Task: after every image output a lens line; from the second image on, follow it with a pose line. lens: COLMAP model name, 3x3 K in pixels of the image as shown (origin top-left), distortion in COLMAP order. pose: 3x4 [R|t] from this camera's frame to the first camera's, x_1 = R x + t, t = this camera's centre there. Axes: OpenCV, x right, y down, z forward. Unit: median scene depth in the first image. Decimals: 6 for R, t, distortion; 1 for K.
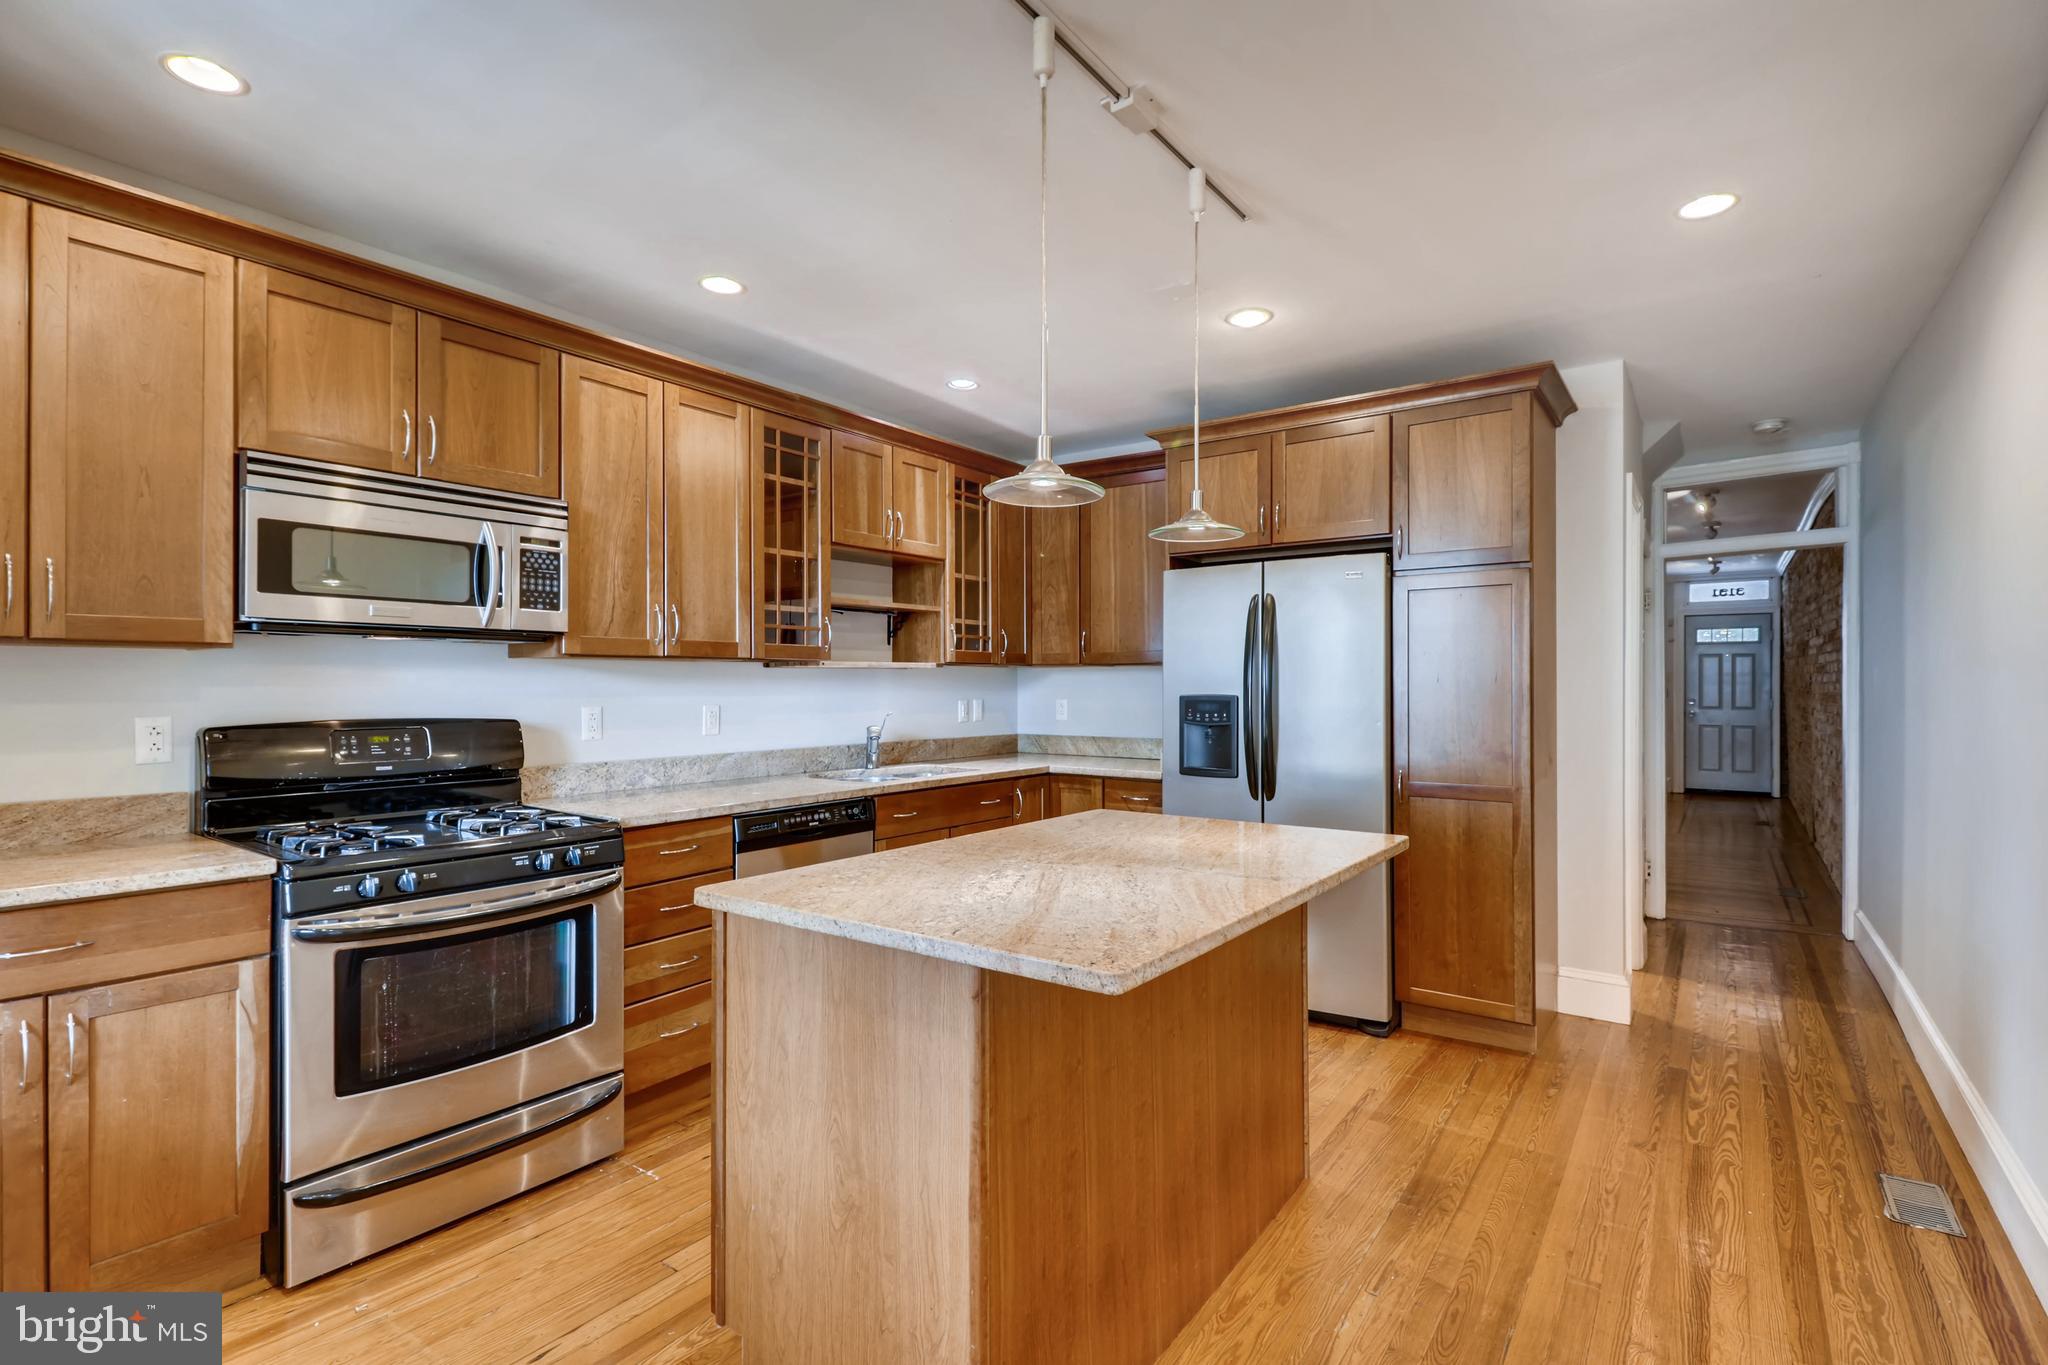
lens RADIAL K [[940.8, 0, 1036.4], [0, 940.8, 679.6], [0, 0, 1]] dist [0.002135, -0.000038]
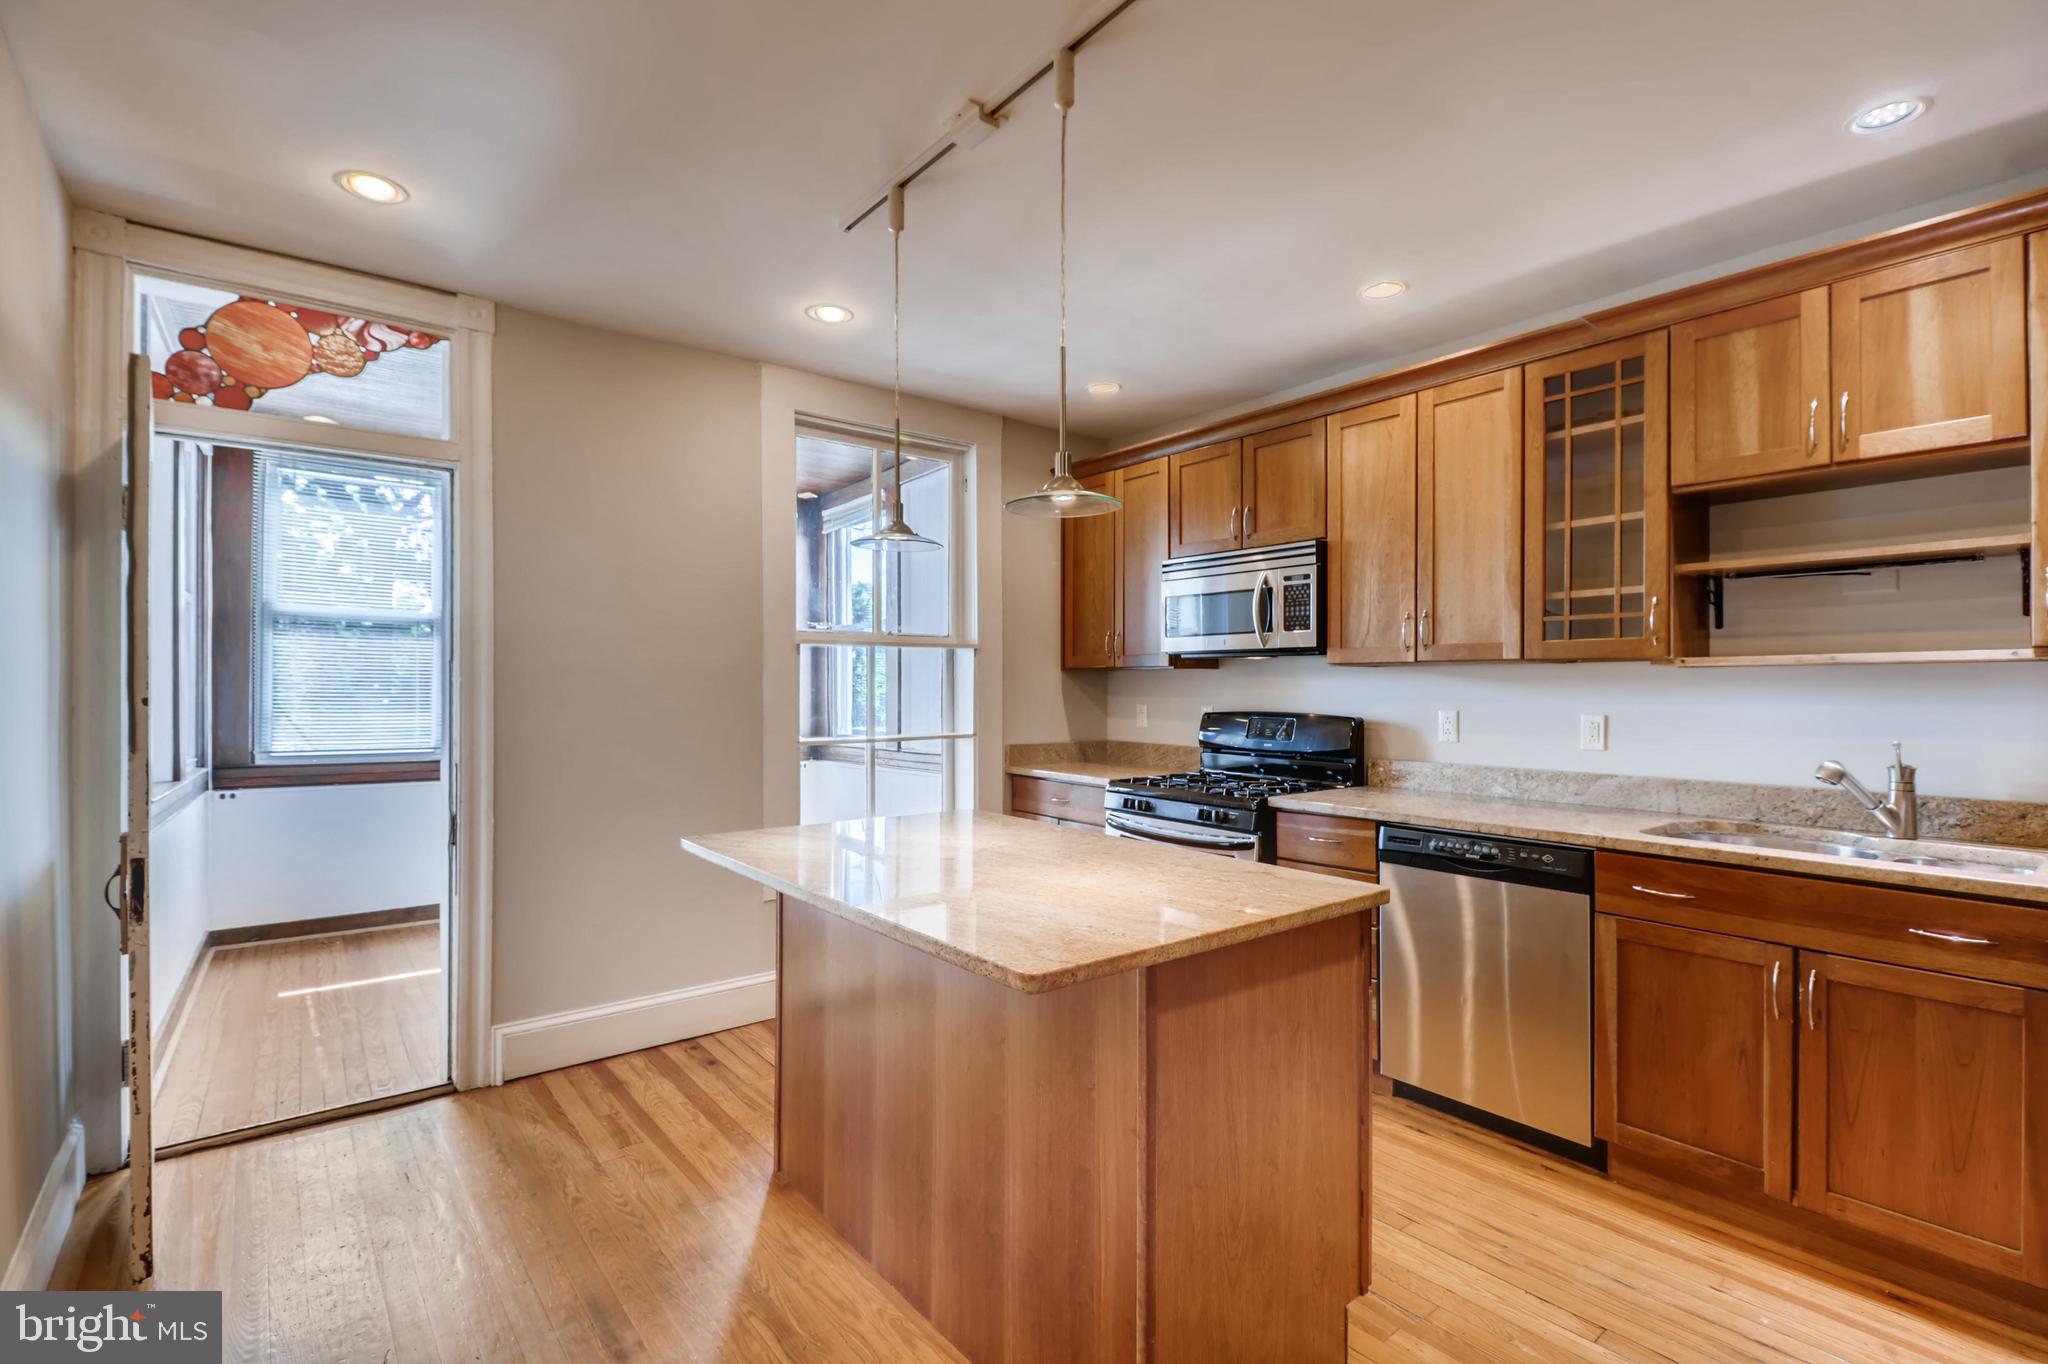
lens RADIAL K [[940.8, 0, 1031.3], [0, 940.8, 687.9], [0, 0, 1]] dist [0.002135, -0.000038]
pose [[-0.267226, -0.004594, -0.963623, 0.709492], [-0.000928, 0.999989, -0.004510, 0.008495], [0.963634, -0.000310, -0.267227, 0.881551]]
